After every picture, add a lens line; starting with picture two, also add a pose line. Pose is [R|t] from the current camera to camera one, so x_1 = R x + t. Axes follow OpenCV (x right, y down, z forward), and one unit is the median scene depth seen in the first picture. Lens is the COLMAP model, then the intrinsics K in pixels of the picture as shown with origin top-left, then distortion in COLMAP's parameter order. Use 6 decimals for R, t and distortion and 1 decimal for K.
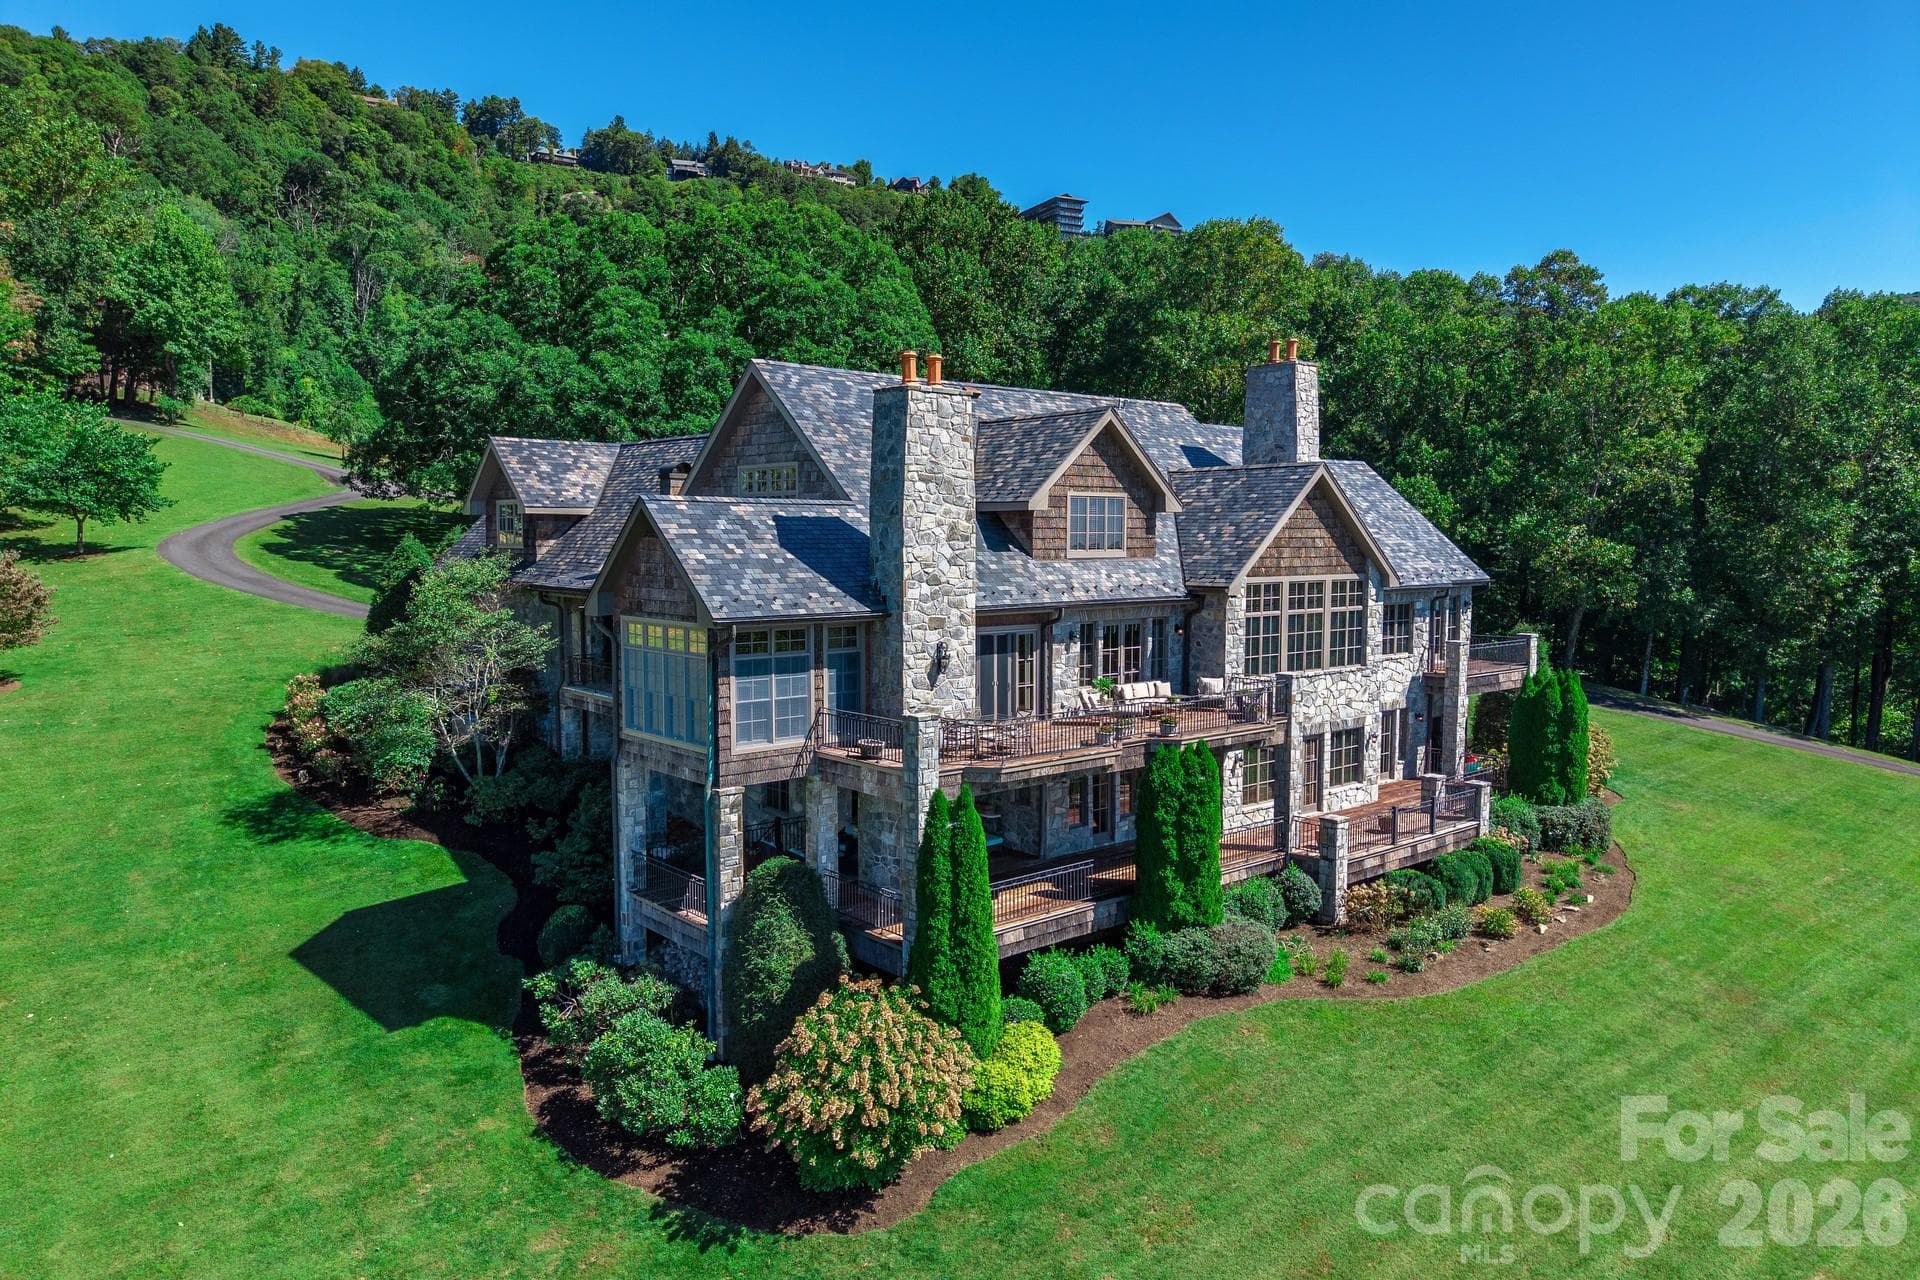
lens RADIAL K [[1297.1, 0, 962.9], [0, 1297.1, 612.8], [0, 0, 1]] dist [0.014551, -0.007682]
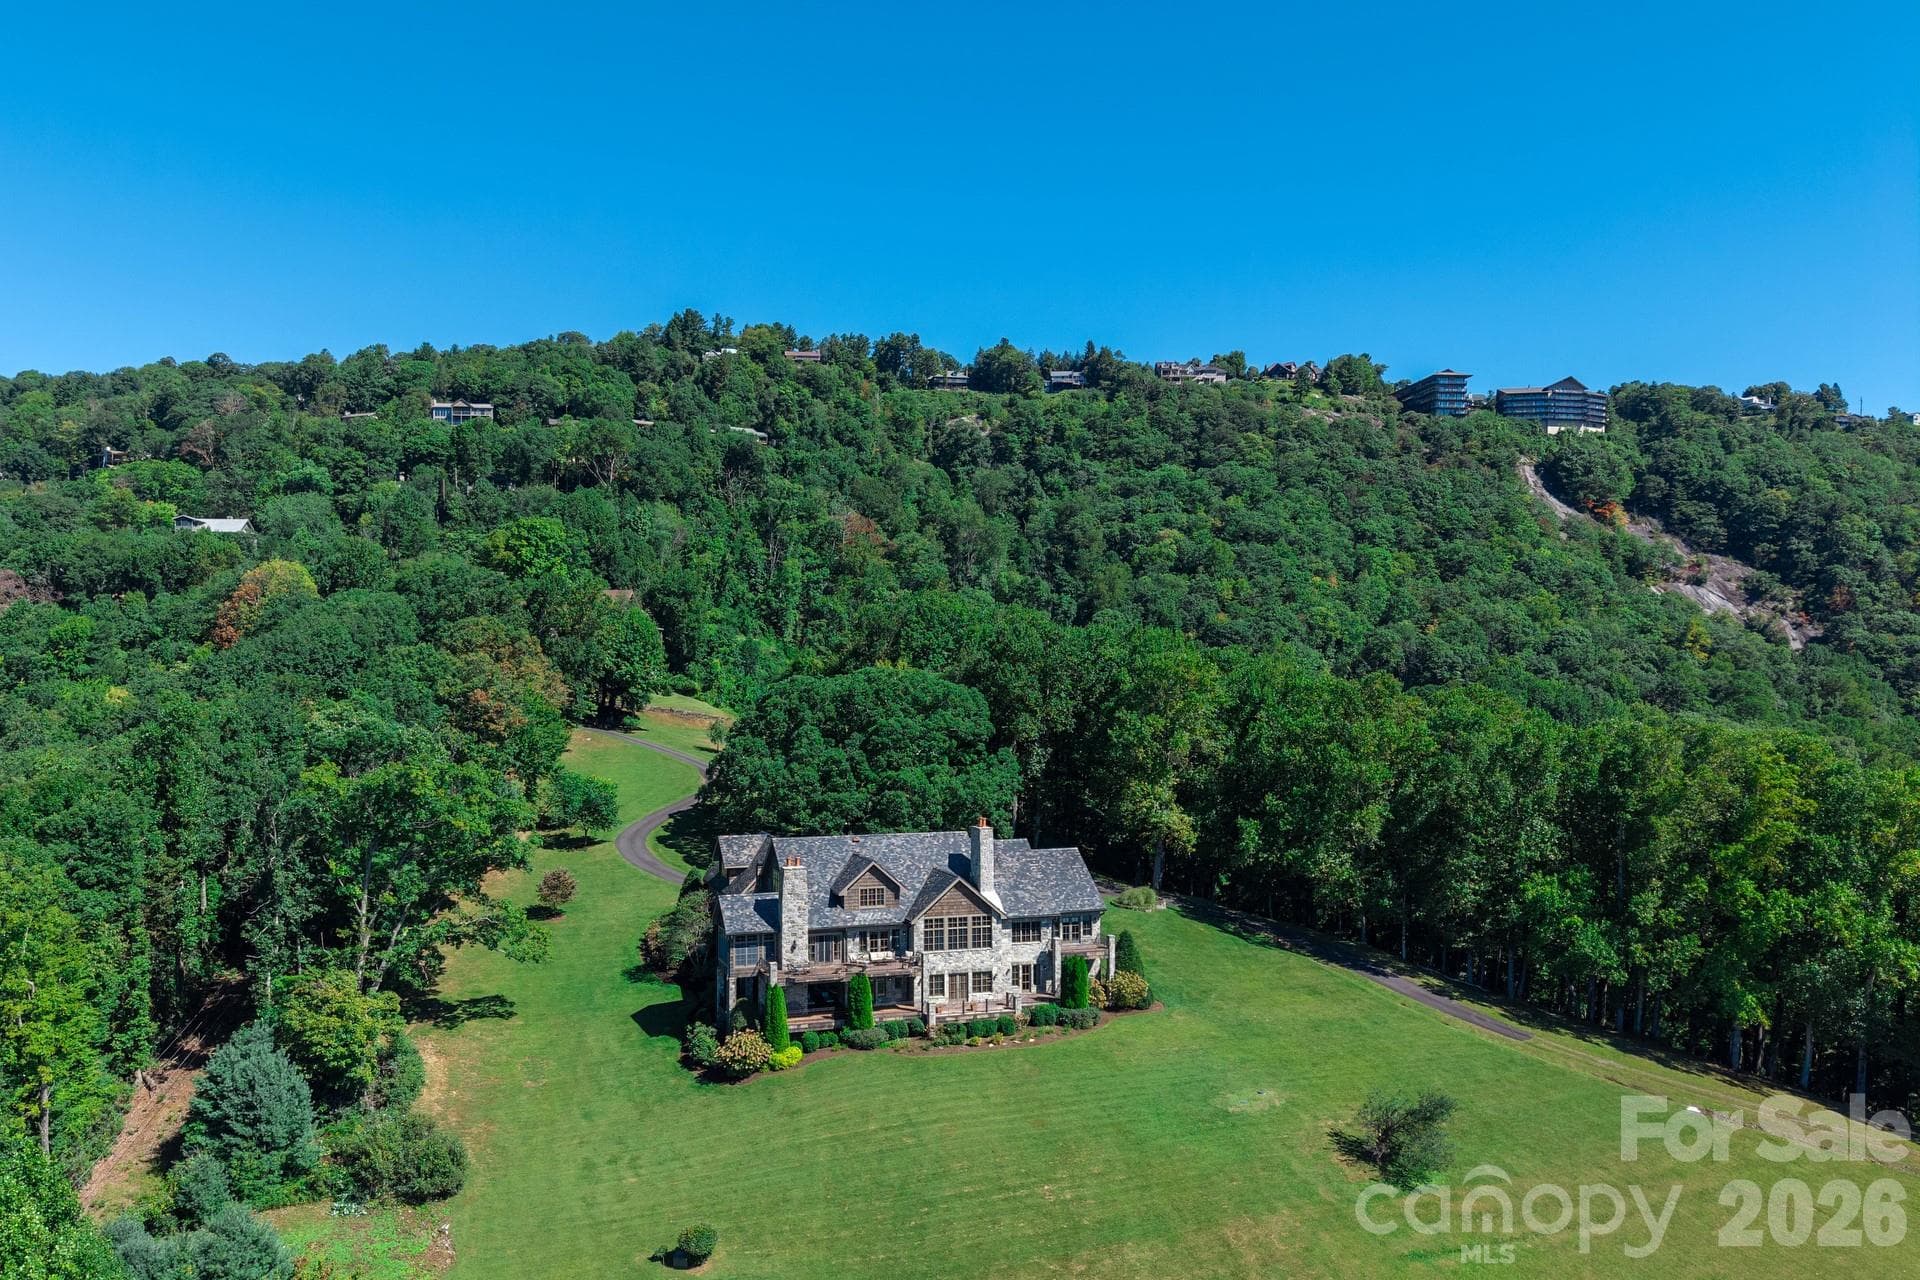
lens RADIAL K [[1353.7, 0, 870.6], [0, 1353.7, 672.2], [0, 0, 1]] dist [0.099748, -0.001424]
pose [[0.927896, -0.003131, -0.372827, 1.182869], [-0.023644, 0.997458, -0.067223, -0.349746], [0.372090, 0.071191, 0.925463, -1.824672]]
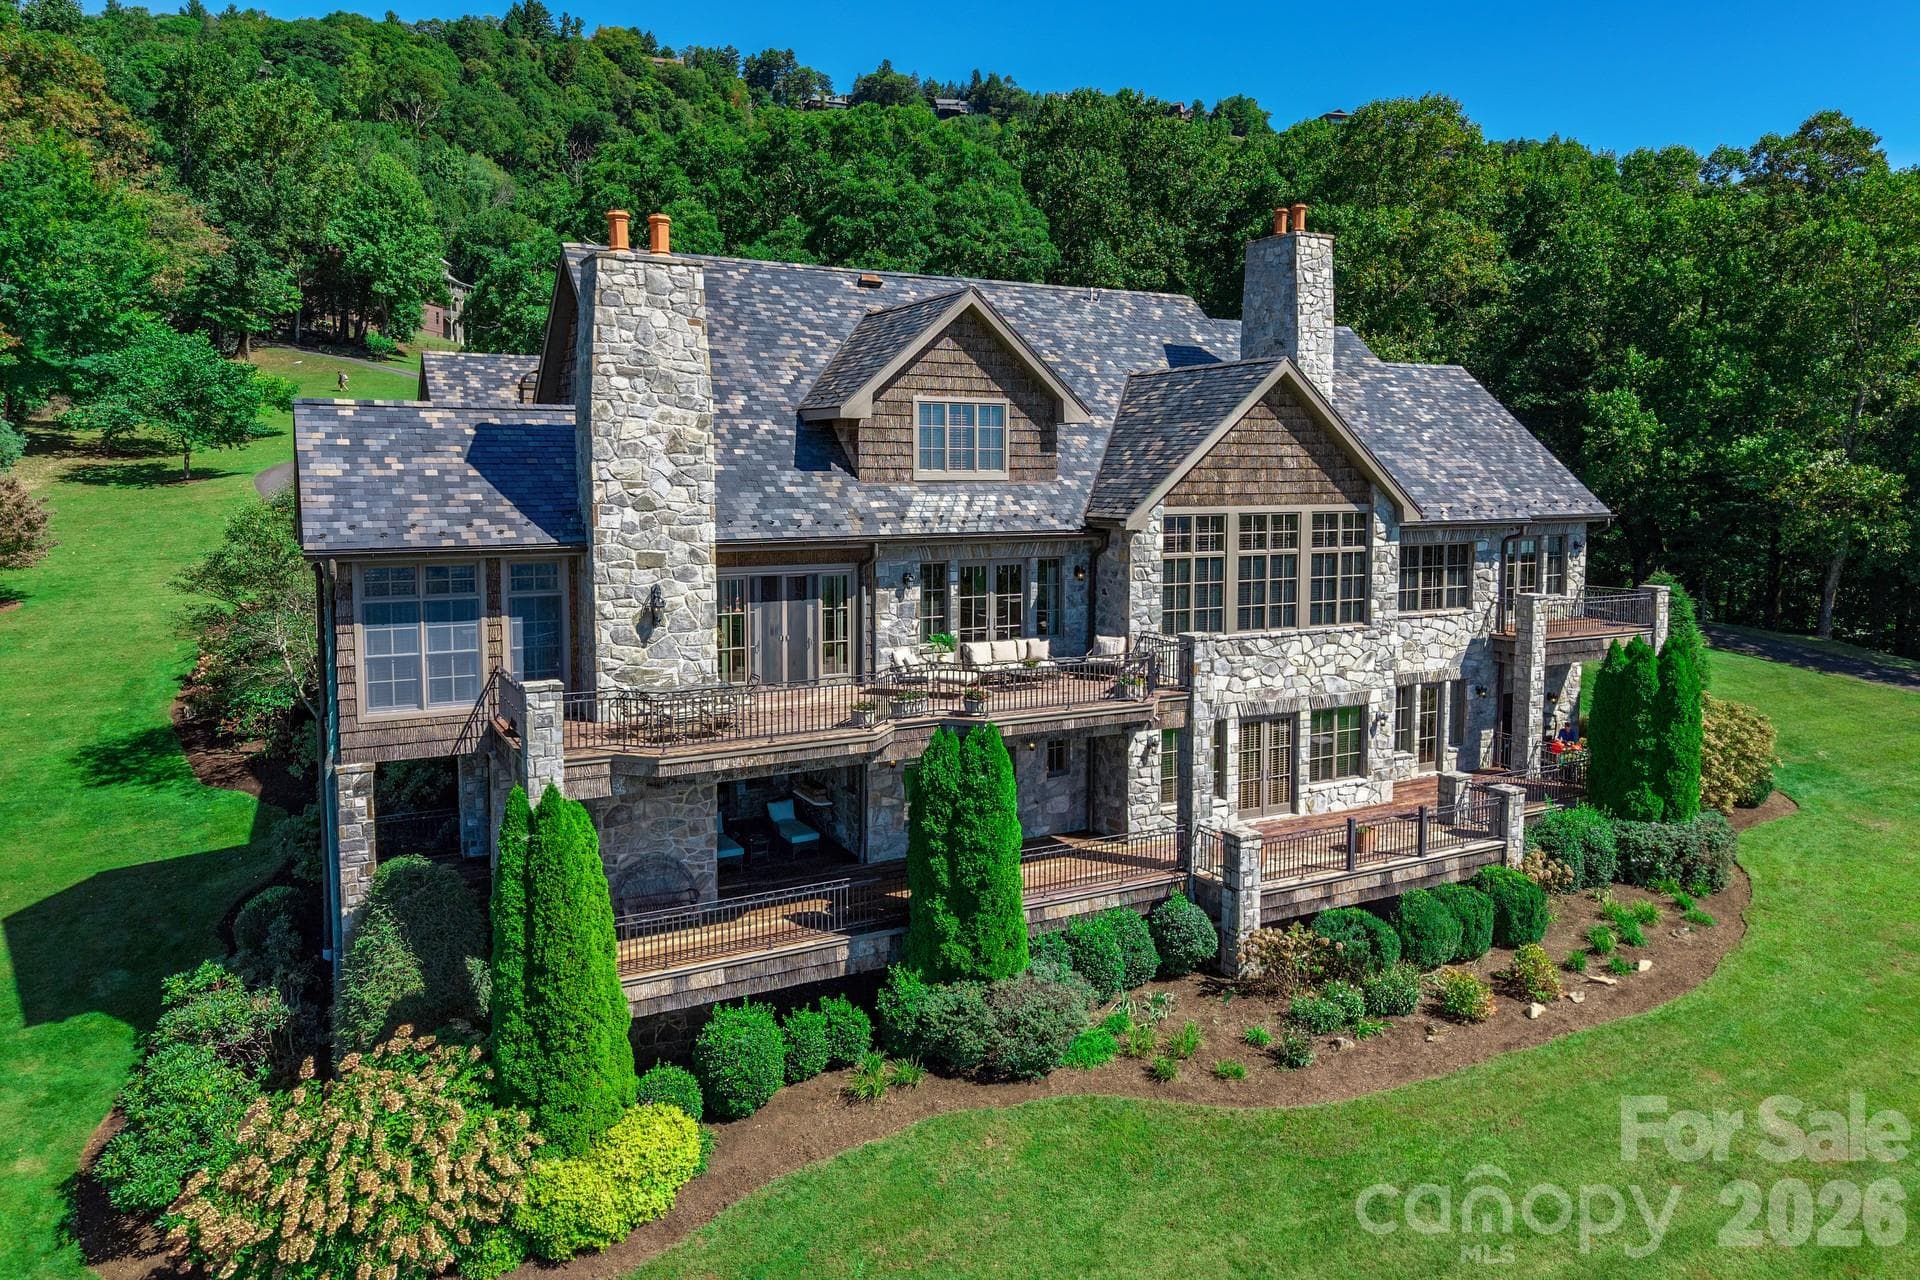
lens RADIAL K [[1298.9, 0, 955.6], [0, 1298.9, 537.4], [0, 0, 1]] dist [0.013861, -0.006456]
pose [[0.976908, 0.012077, -0.213321, 0.245992], [-0.013574, 0.999892, -0.005552, -0.003021], [0.213231, 0.008319, 0.976966, 0.210928]]
